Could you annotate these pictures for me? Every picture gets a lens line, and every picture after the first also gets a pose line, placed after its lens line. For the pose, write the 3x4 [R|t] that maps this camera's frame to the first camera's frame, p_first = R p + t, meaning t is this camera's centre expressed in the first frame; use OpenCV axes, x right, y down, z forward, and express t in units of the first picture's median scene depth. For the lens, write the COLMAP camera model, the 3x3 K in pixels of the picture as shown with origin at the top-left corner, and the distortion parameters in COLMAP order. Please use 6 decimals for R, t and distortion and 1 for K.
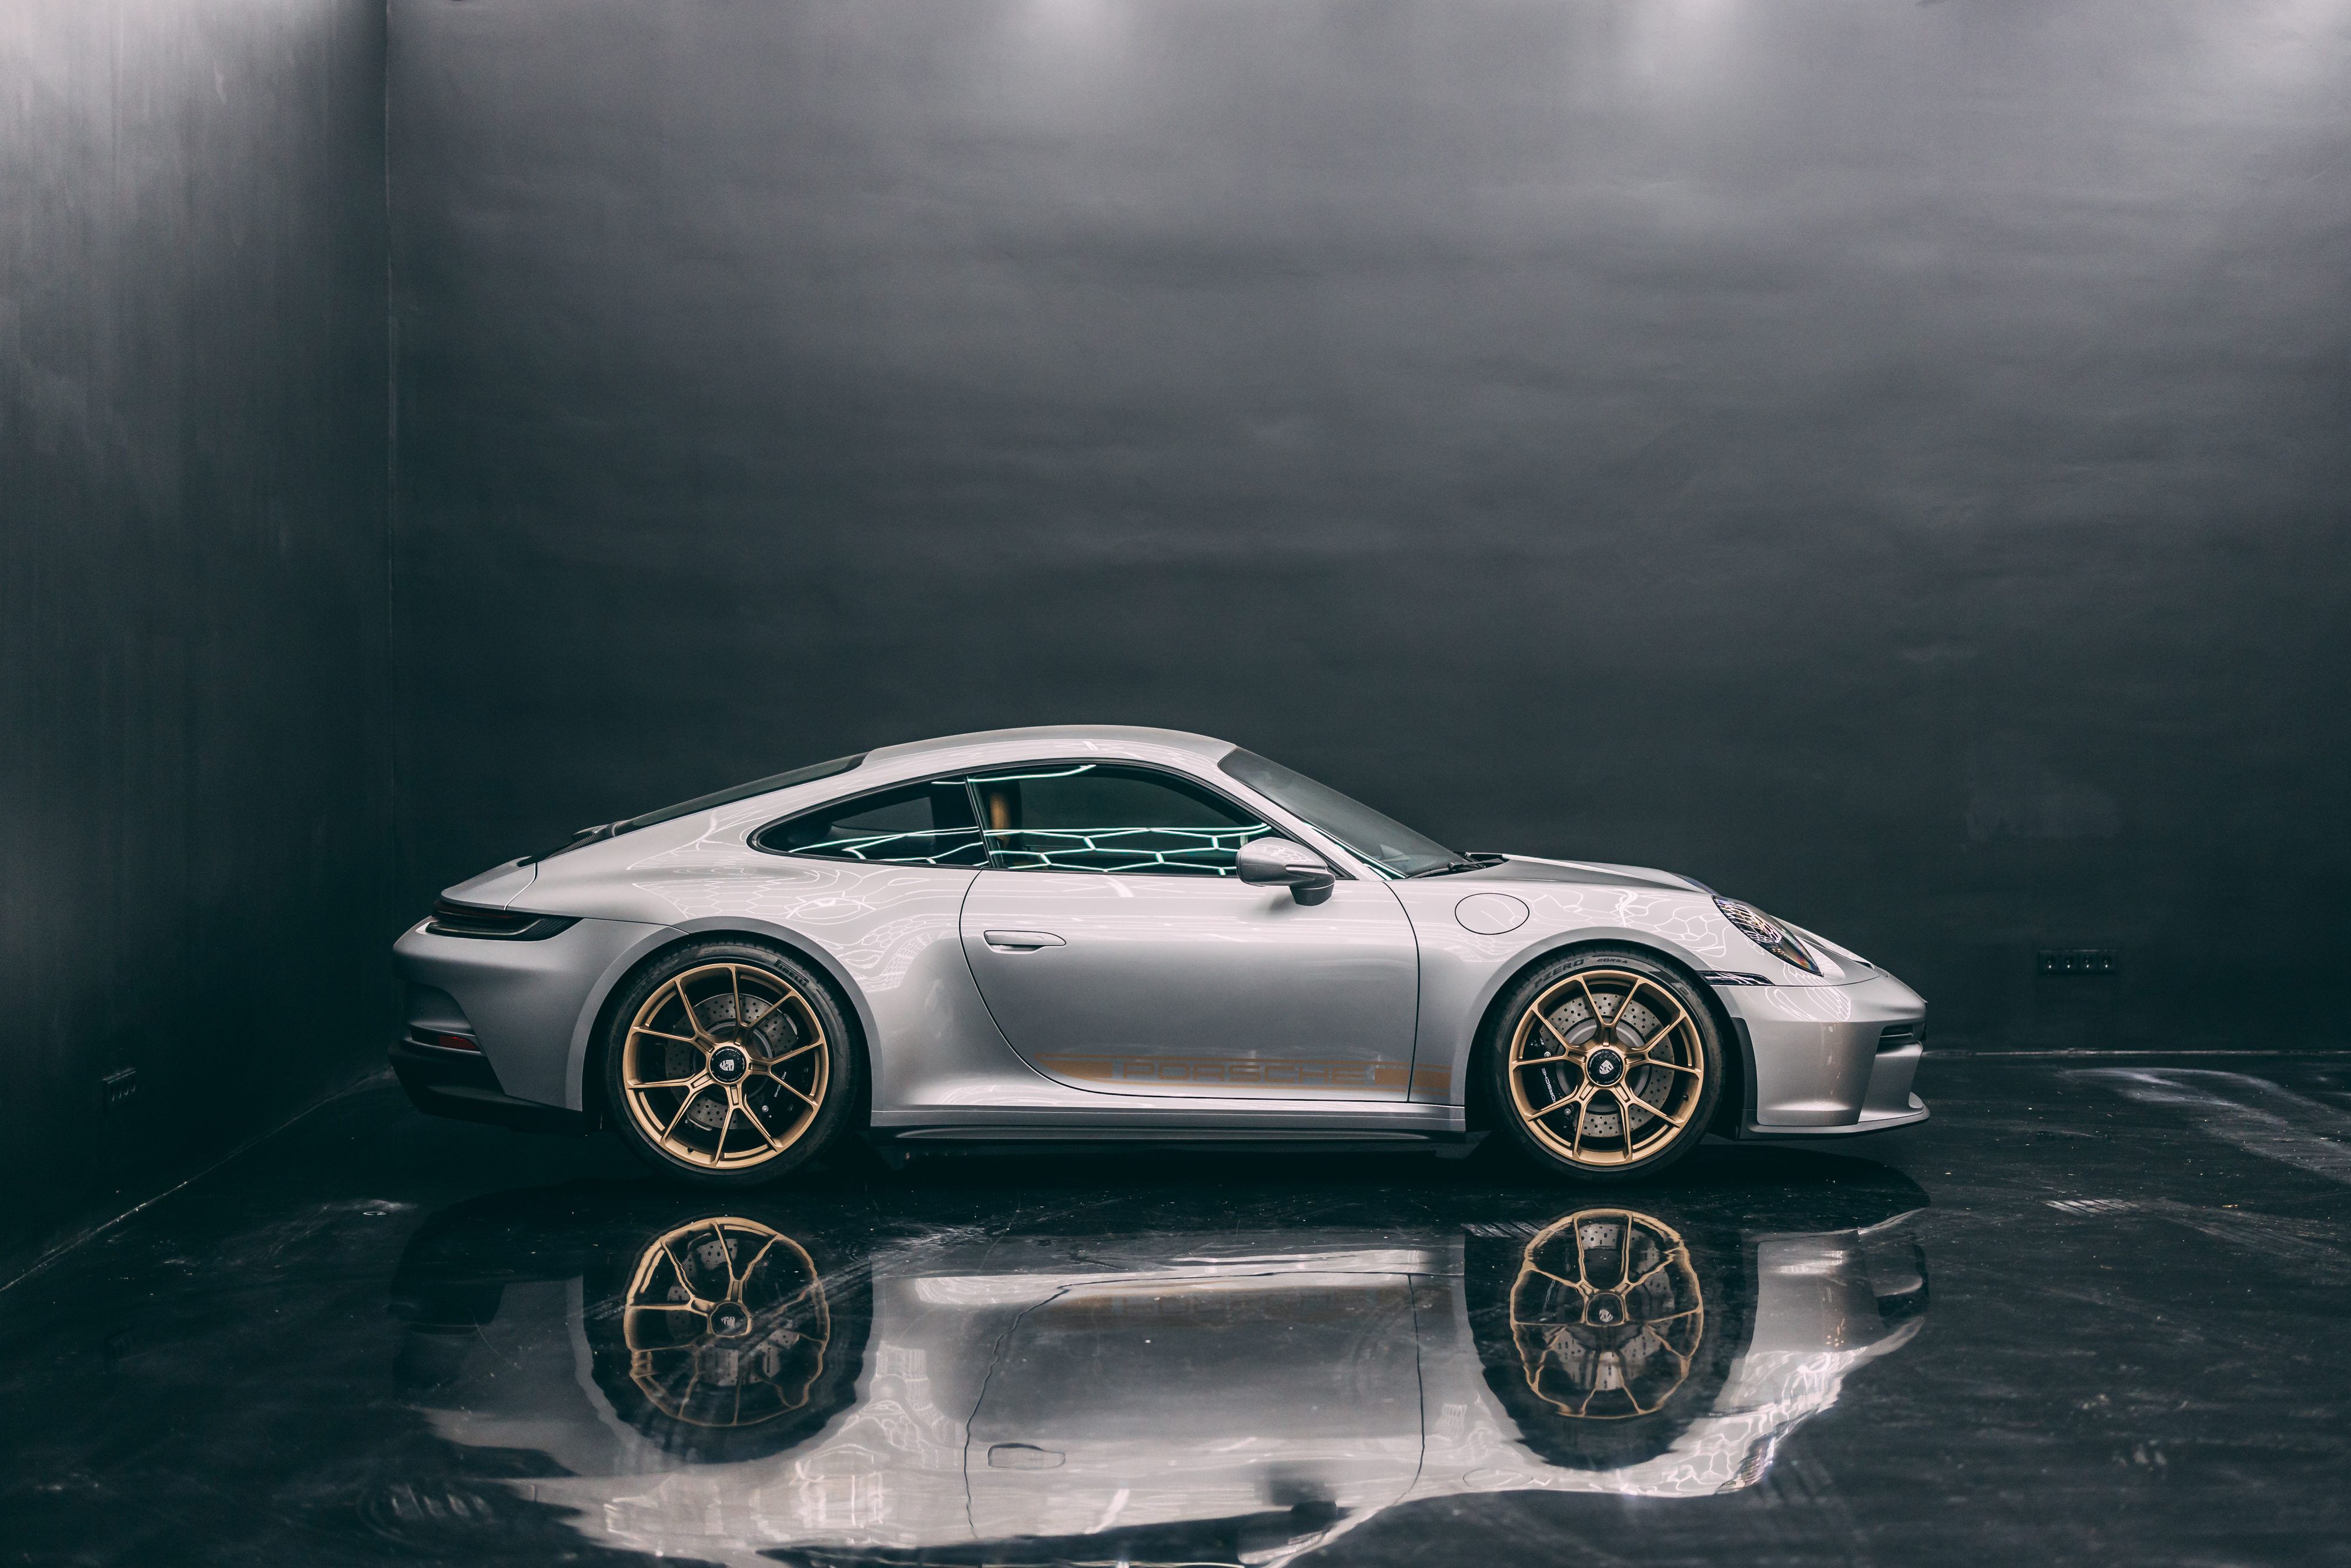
lens RADIAL K [[3411.5, 0, 1175.5], [0, 3411.5, 784.0], [0, 0, 1]] dist [-0.003263, 0.075266]
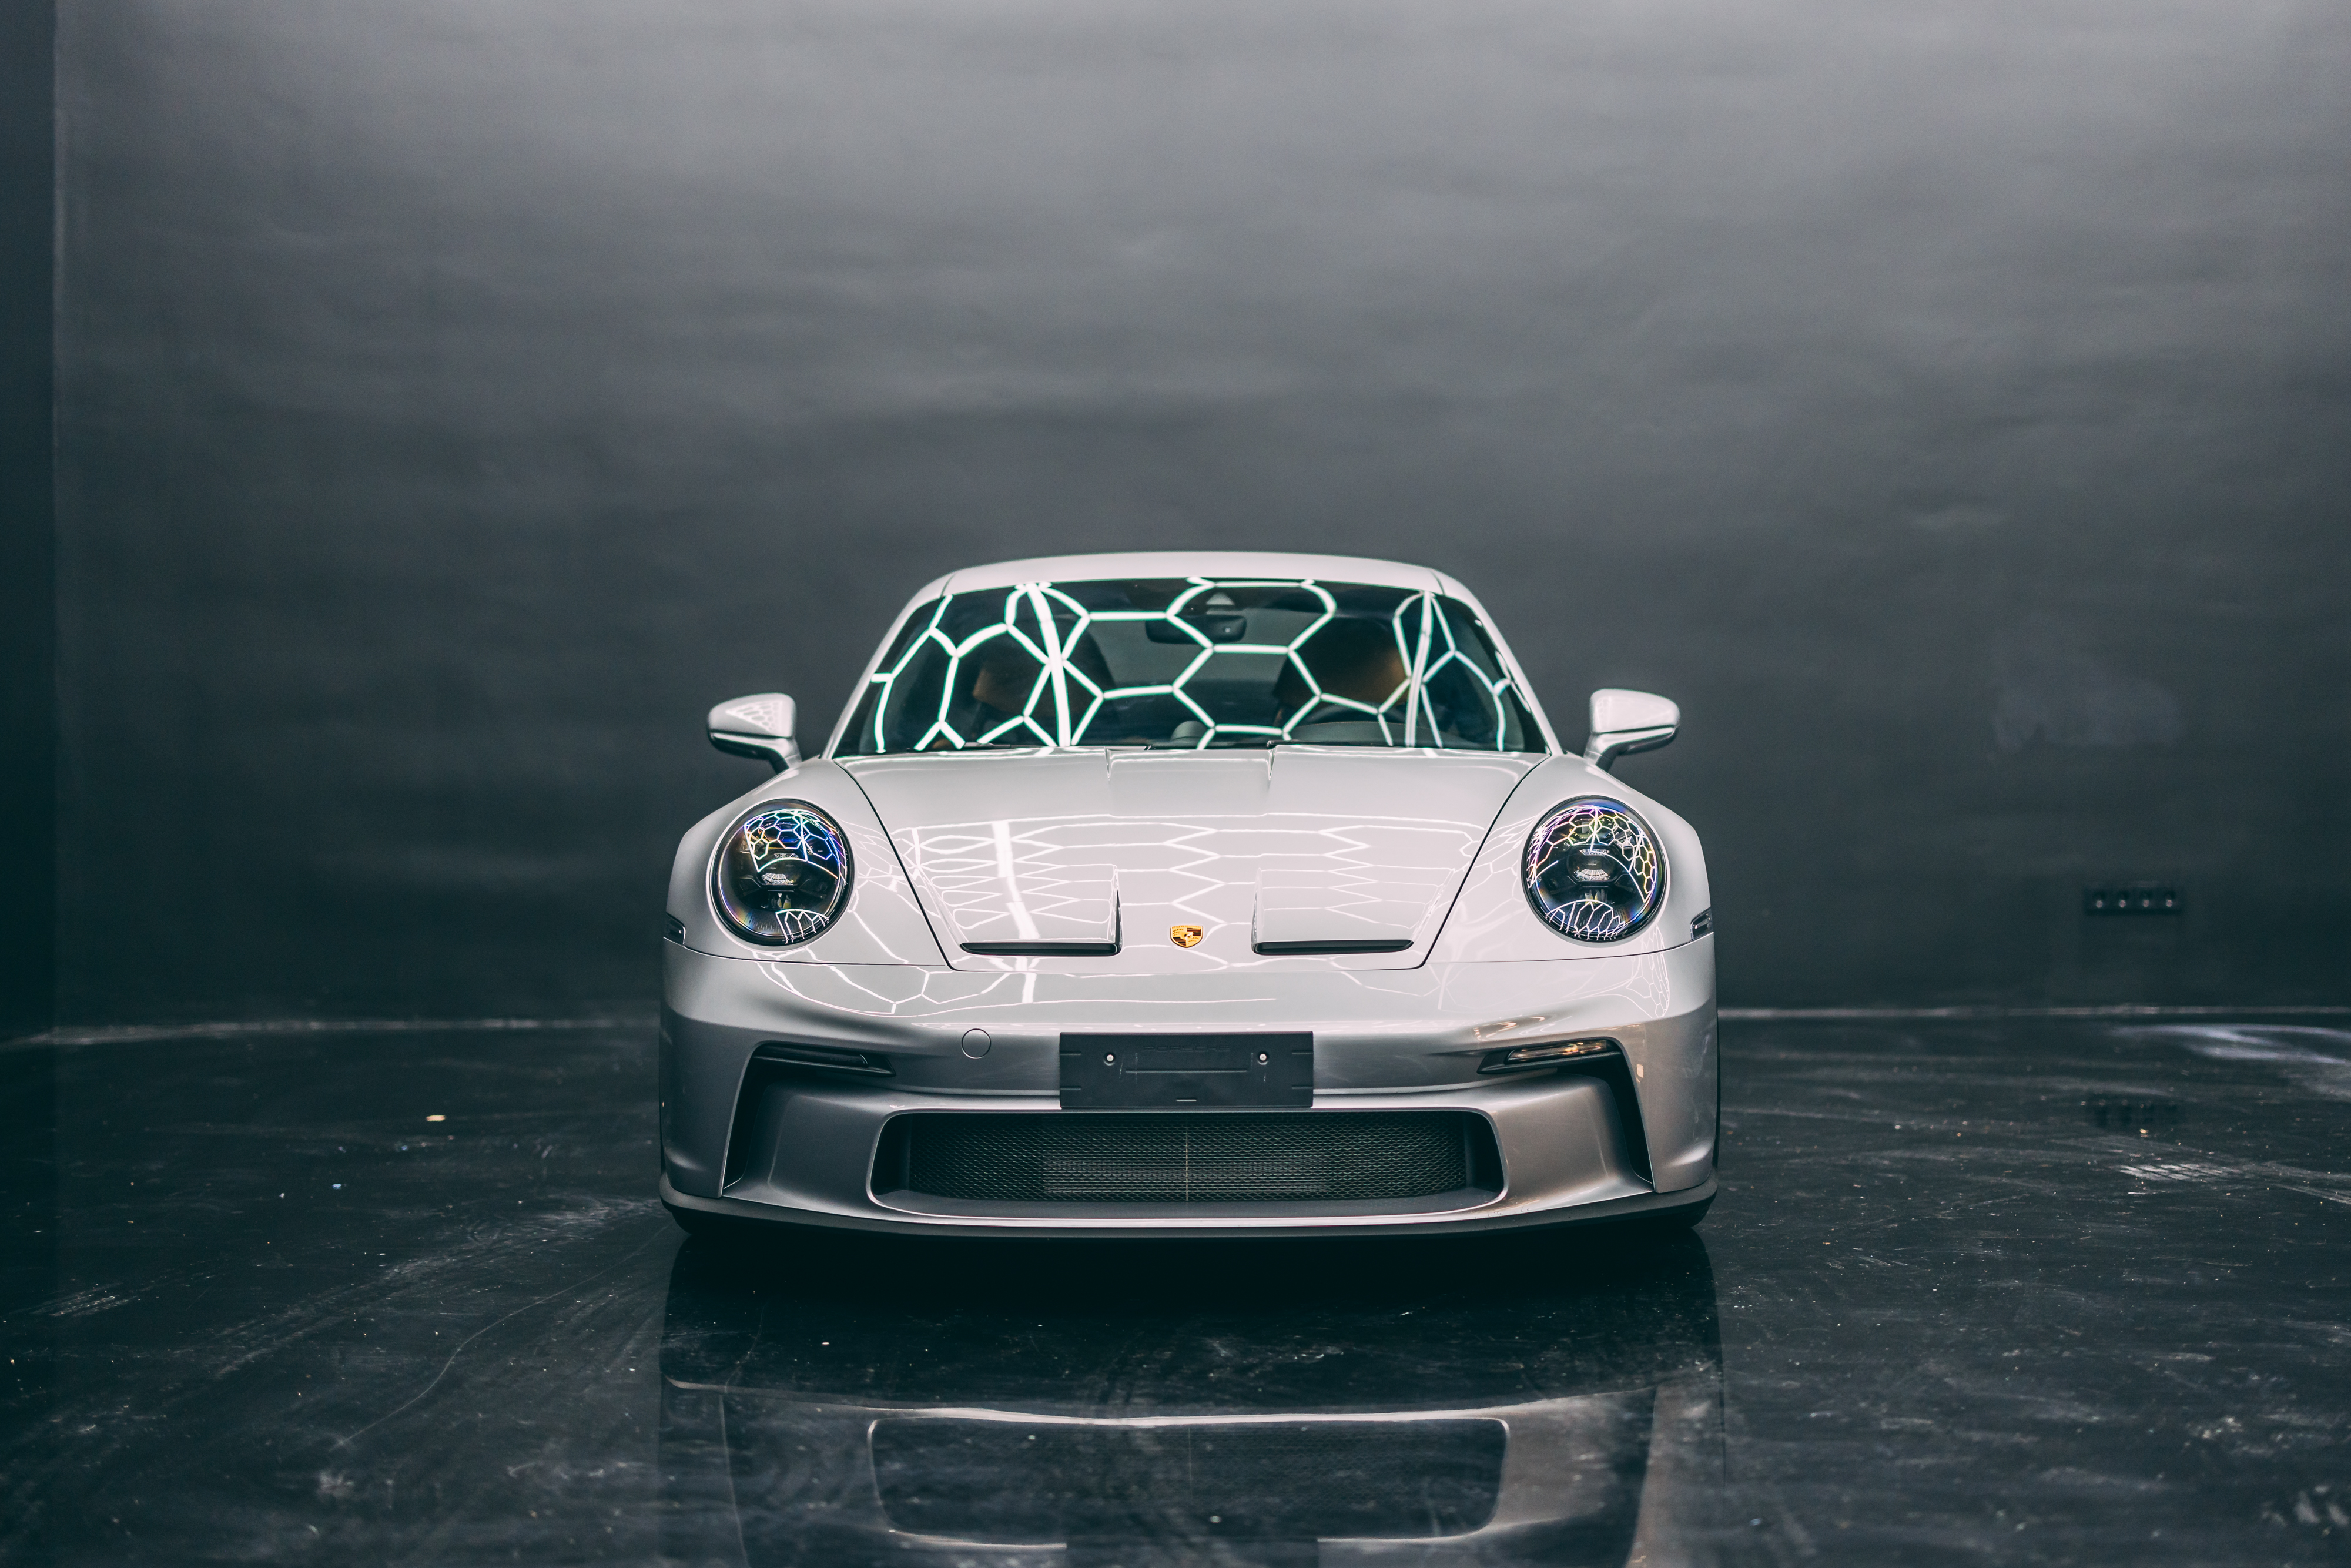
lens RADIAL K [[3402.7, 0, 1110.6], [0, 3402.7, 795.9], [0, 0, 1]] dist [0.014796, -0.037482]
pose [[0.999775, -0.003080, -0.021010, 0.051855], [0.002859, 0.999940, -0.010554, 0.048764], [0.021041, 0.010492, 0.999724, 0.251121]]
